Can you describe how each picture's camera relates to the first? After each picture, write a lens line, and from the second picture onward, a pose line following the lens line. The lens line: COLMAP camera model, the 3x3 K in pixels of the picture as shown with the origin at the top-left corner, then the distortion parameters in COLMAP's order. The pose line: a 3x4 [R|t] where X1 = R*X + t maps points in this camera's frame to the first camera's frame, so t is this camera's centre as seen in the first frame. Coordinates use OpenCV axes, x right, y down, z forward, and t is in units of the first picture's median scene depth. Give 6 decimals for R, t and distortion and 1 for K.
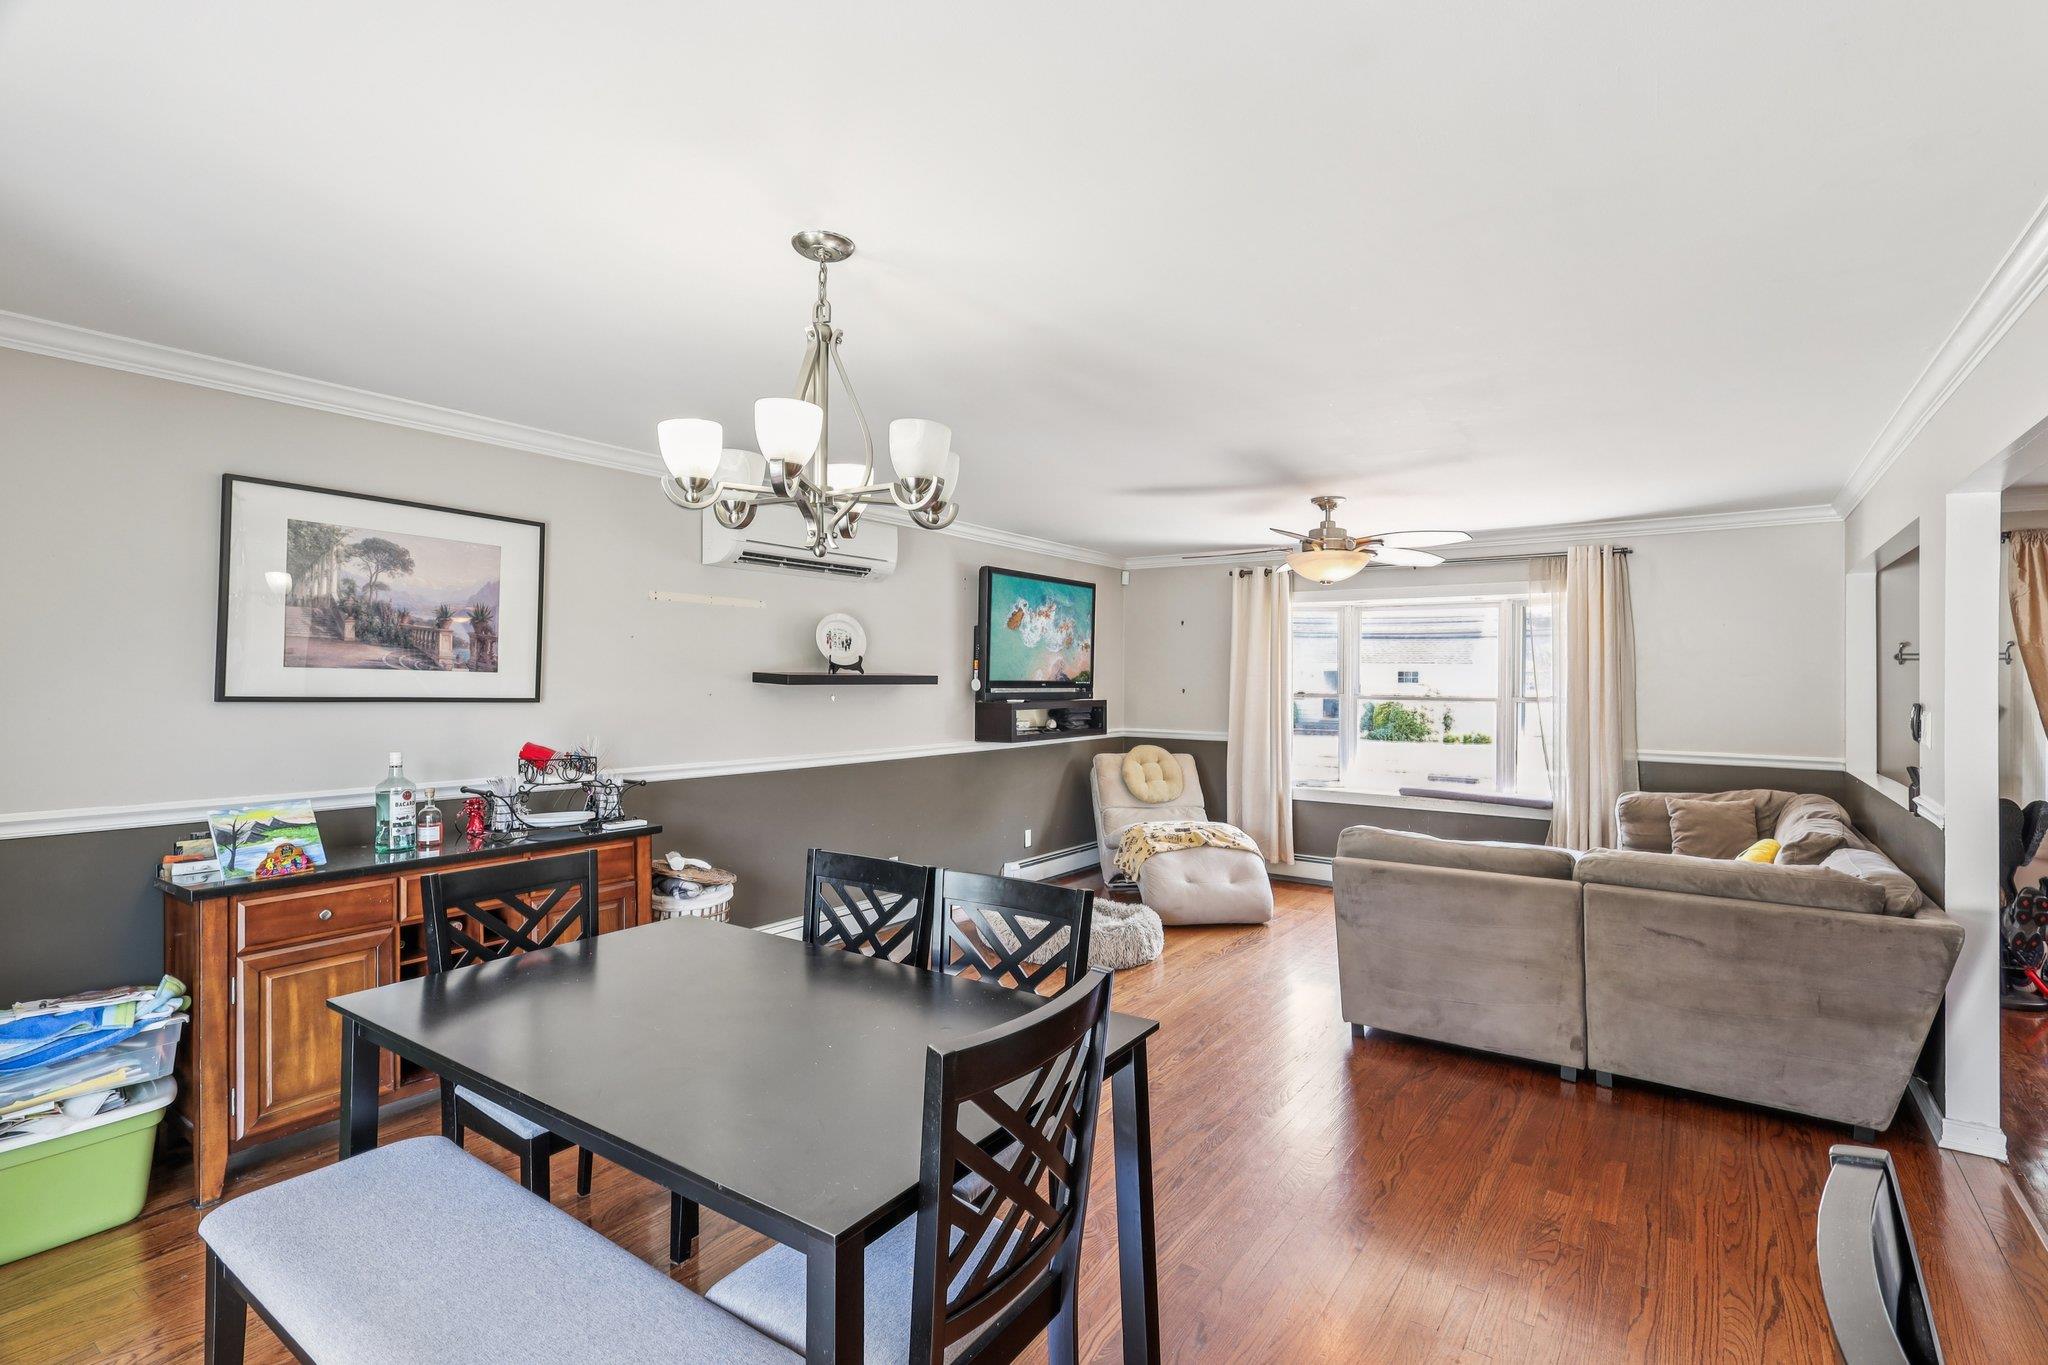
lens RADIAL K [[953.5, 0, 1021.2], [0, 953.5, 668.2], [0, 0, 1]] dist [-0.001245, 0.000483]
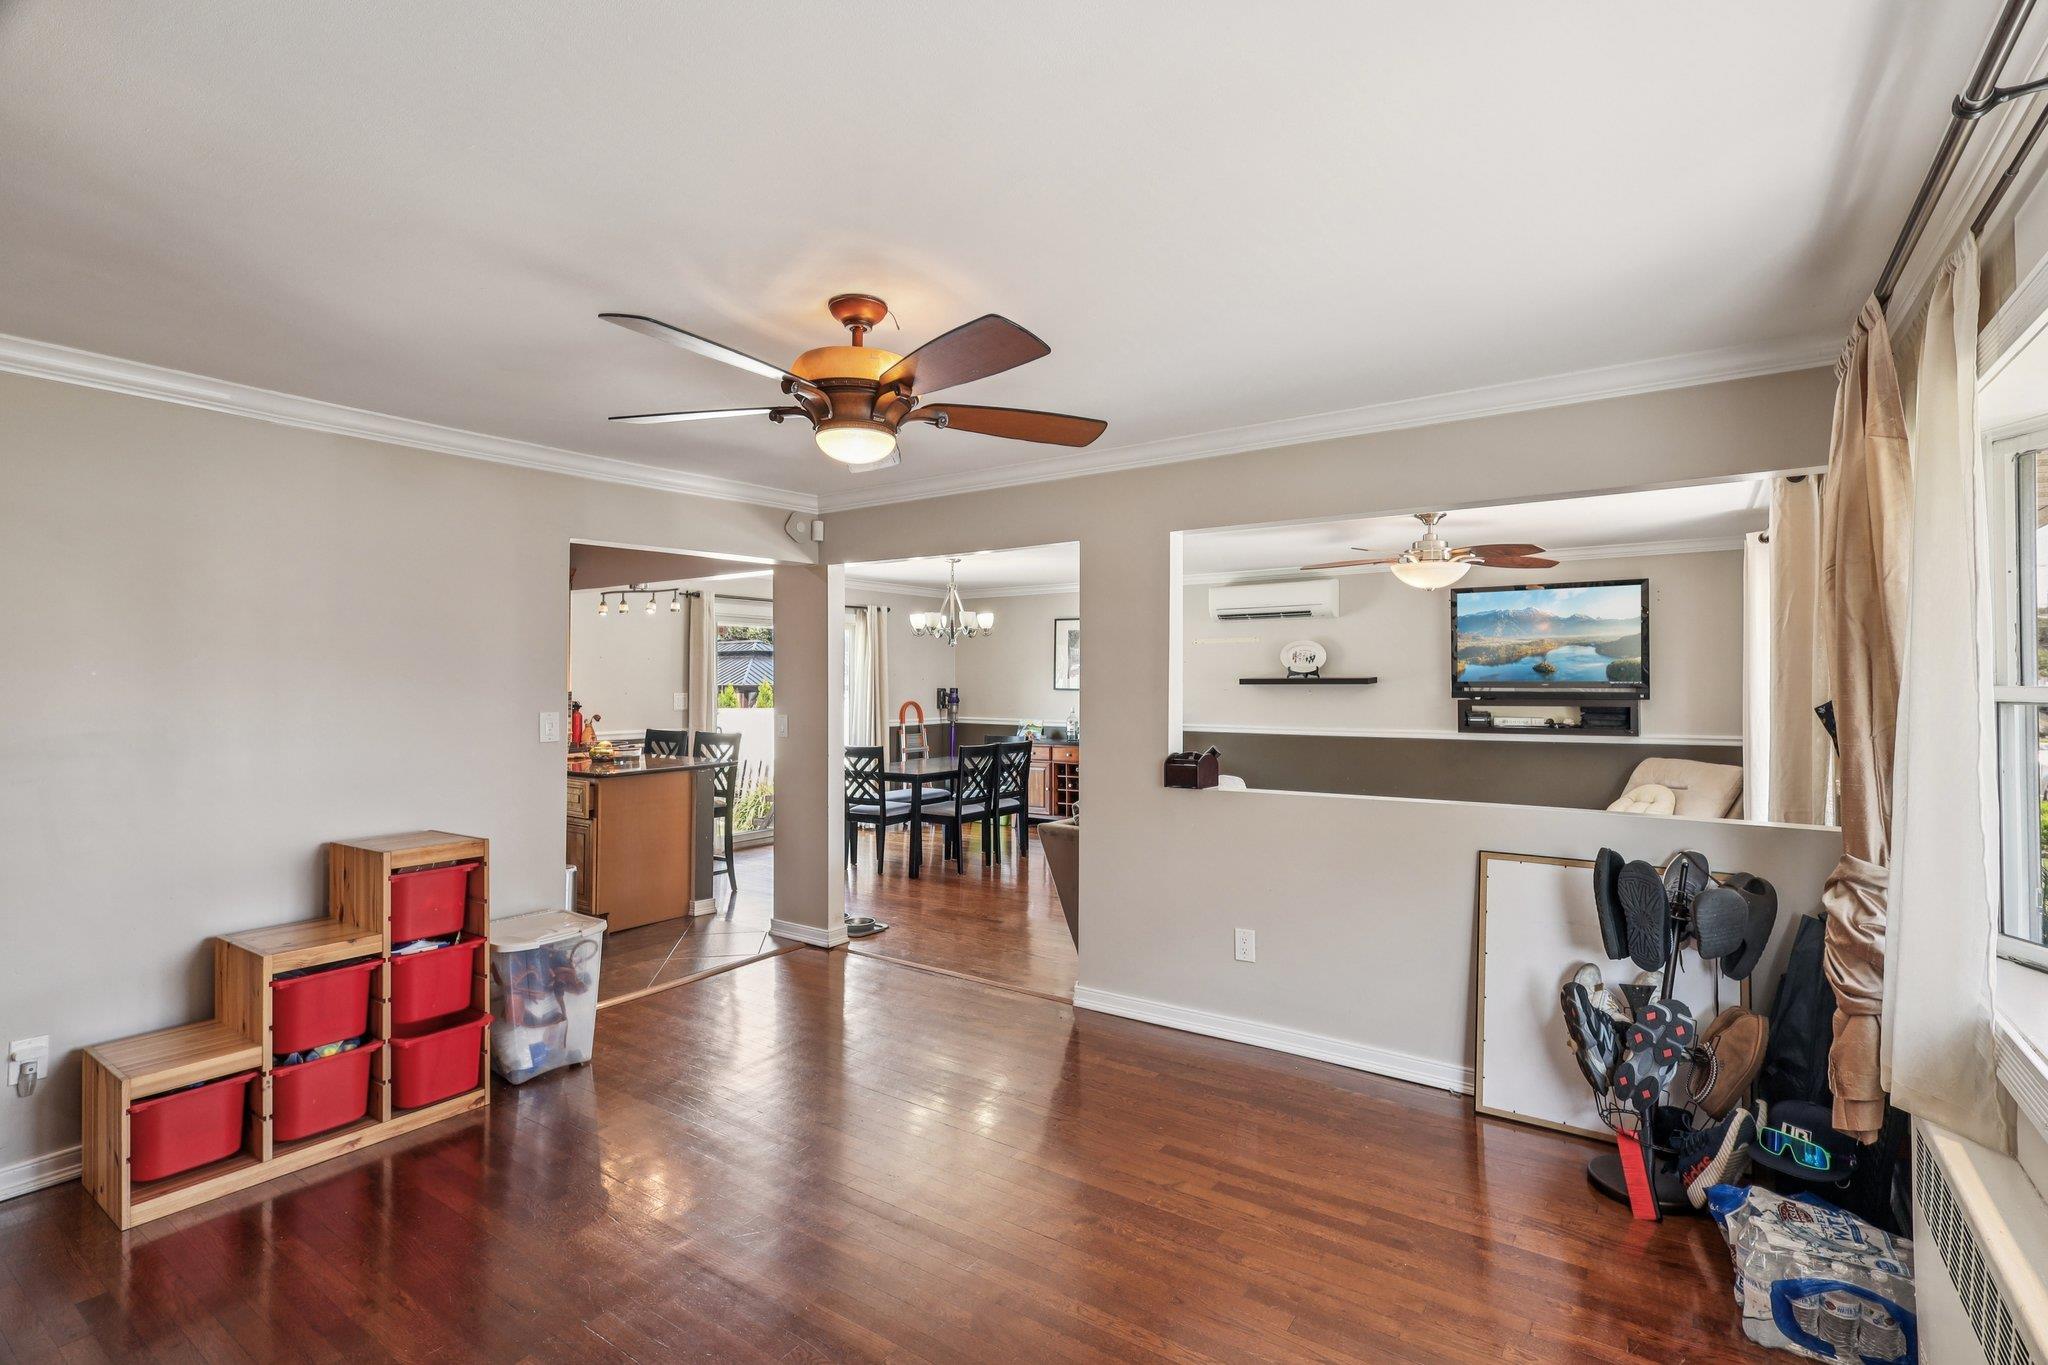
lens RADIAL K [[956.5, 0, 1014.7], [0, 956.5, 701.3], [0, 0, 1]] dist [-0.000674, 0.000582]
pose [[0.007081, 0.008550, -0.999938, 1.562739], [0.010770, 0.999905, 0.008626, 0.028950], [0.999917, -0.010830, 0.006988, 0.549786]]
